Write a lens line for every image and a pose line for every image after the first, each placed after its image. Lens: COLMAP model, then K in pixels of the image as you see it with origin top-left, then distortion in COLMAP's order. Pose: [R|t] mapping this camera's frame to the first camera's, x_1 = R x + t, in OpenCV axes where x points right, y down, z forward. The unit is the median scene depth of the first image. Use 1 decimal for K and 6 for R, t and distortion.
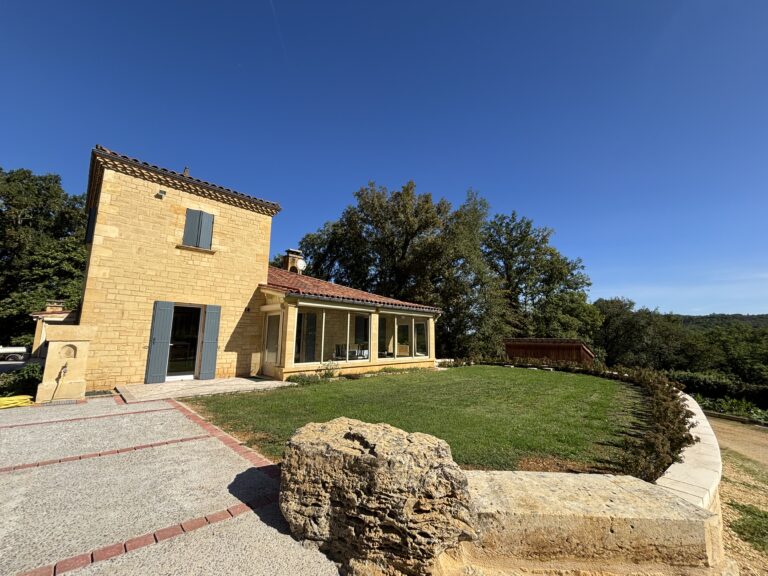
lens RADIAL K [[312.0, 0, 386.3], [0, 312.0, 289.5], [0, 0, 1]] dist [-0.004288, 0.000042]
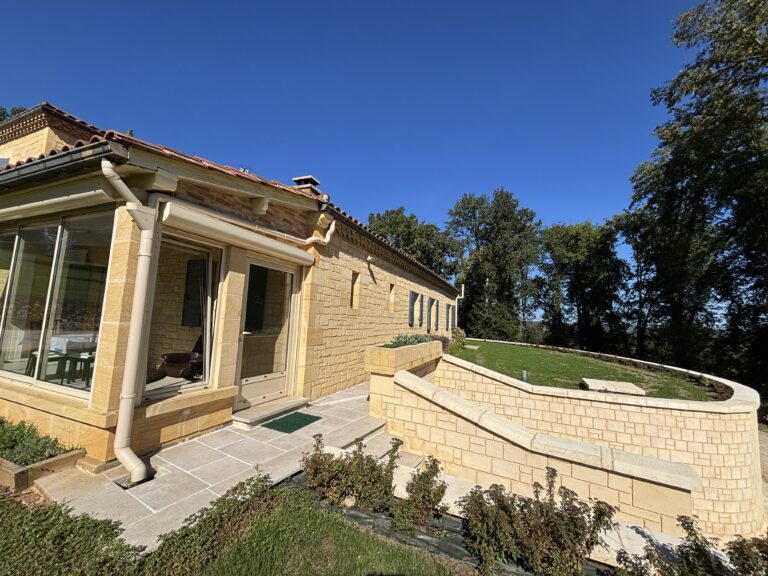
lens RADIAL K [[312.0, 0, 380.8], [0, 312.0, 290.0], [0, 0, 1]] dist [-0.004288, 0.000042]
pose [[0.382962, -0.086543, -0.919701, 0.509196], [0.100202, 0.993619, -0.051775, 0.227979], [0.918313, -0.072328, 0.389191, 1.397076]]
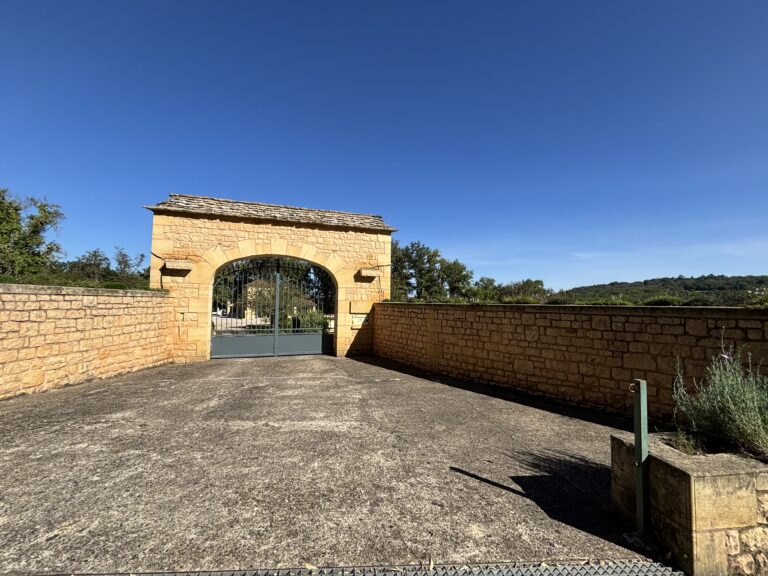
lens RADIAL K [[312.0, 0, 387.9], [0, 312.0, 289.7], [0, 0, 1]] dist [-0.004288, 0.000042]
pose [[0.978954, -0.008902, -0.203887, 2.616374], [0.031500, 0.993667, 0.107860, -0.732042], [0.201636, -0.112013, 0.973034, -3.770135]]
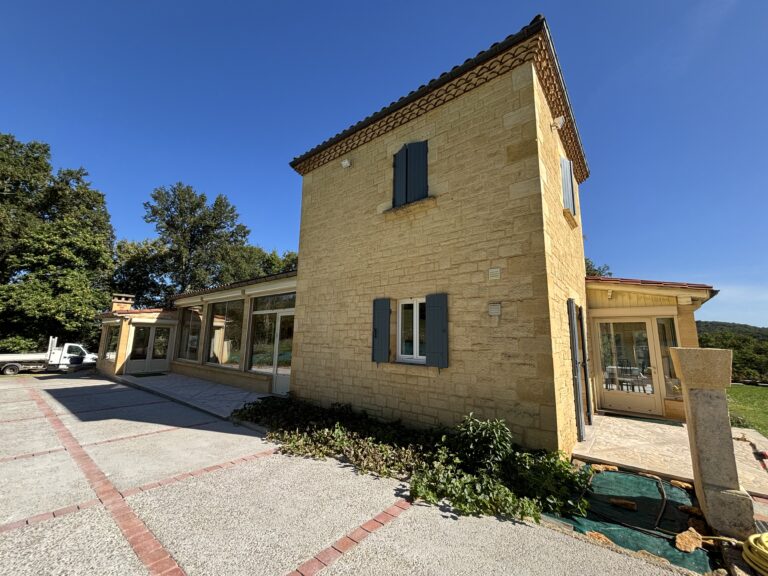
lens RADIAL K [[312.0, 0, 386.3], [0, 312.0, 286.6], [0, 0, 1]] dist [-0.004288, 0.000042]
pose [[0.994204, 0.025419, 0.104466, -0.909388], [-0.023740, 0.999569, -0.017283, 0.023154], [-0.104861, 0.014703, 0.994378, 0.331746]]
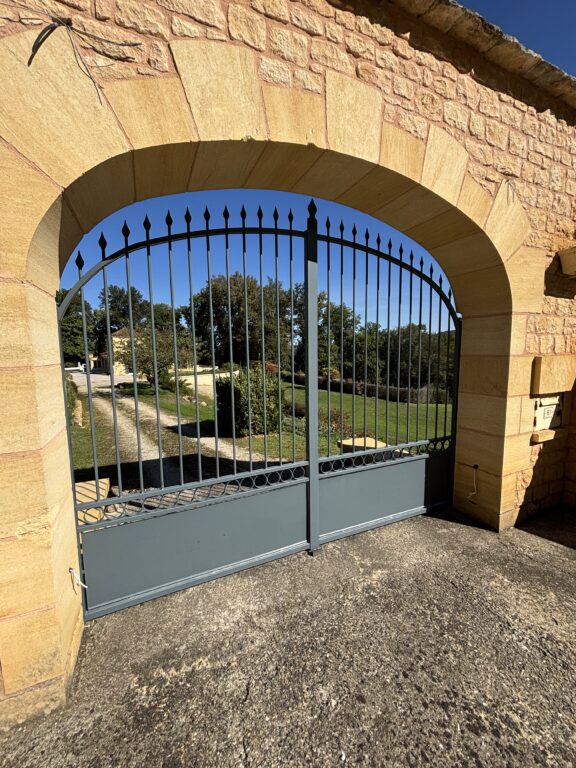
lens RADIAL K [[312.0, 0, 286.2], [0, 312.0, 385.2], [0, 0, 1]] dist [-0.004288, 0.000042]
pose [[0.992991, -0.011275, -0.117654, 2.181645], [0.041653, 0.964958, 0.259077, -0.669322], [0.110610, -0.262161, 0.958664, -3.269646]]
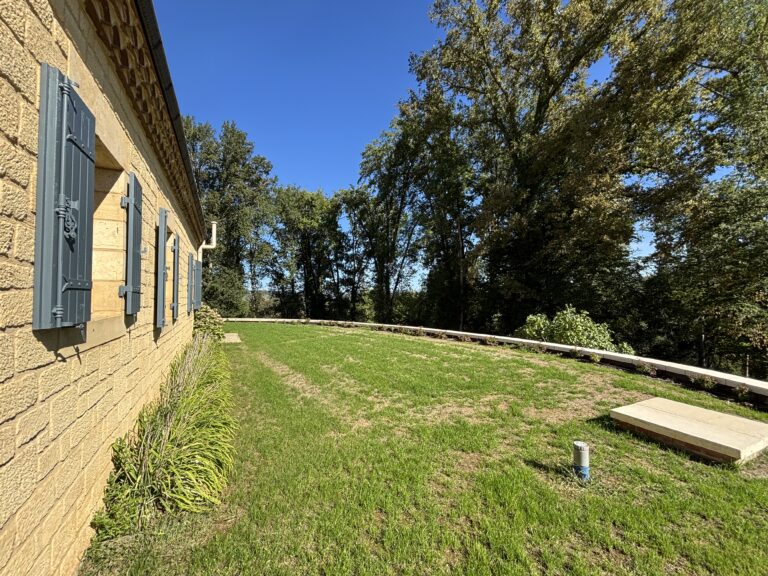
lens RADIAL K [[312.0, 0, 389.4], [0, 312.0, 291.4], [0, 0, 1]] dist [-0.004288, 0.000042]
pose [[0.957777, -0.017966, -0.286949, -0.126536], [0.055898, 0.990637, 0.124554, 0.265052], [0.282025, -0.135335, 0.949814, 1.737650]]
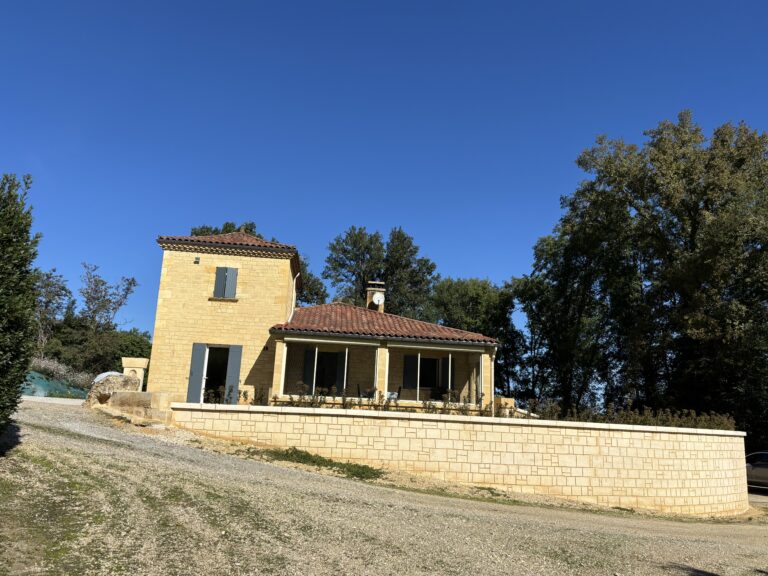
lens RADIAL K [[603.5, 0, 387.8], [0, 603.5, 289.9], [0, 0, 1]] dist [0.051255, -0.036012]
pose [[0.774909, -0.111451, -0.622170, 1.173919], [0.060425, 0.992886, -0.102599, 0.099369], [0.629179, 0.041910, 0.776130, -0.368838]]
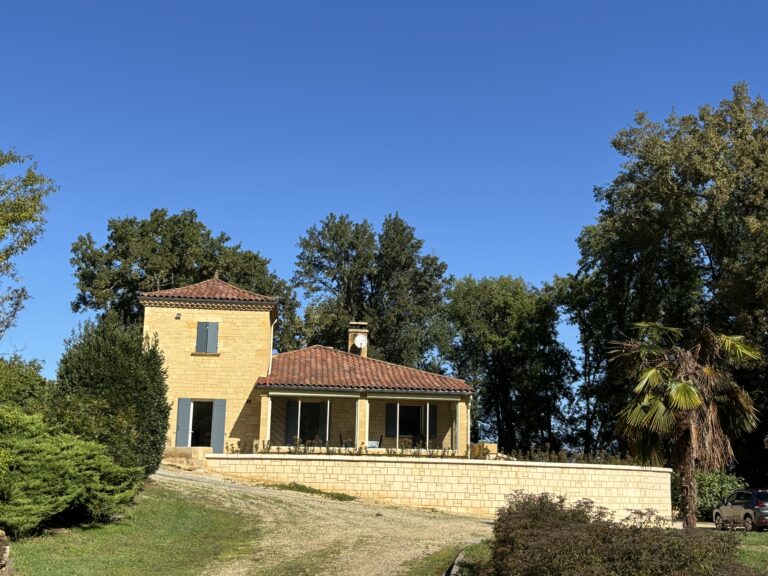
lens RADIAL K [[1006.1, 0, 394.4], [0, 1006.1, 295.9], [0, 0, 1]] dist [0.104200, 0.000000]
pose [[0.772838, -0.112525, -0.624547, 2.150070], [0.084173, 0.993635, -0.074865, 0.003686], [0.628996, 0.005289, 0.777390, -1.412416]]
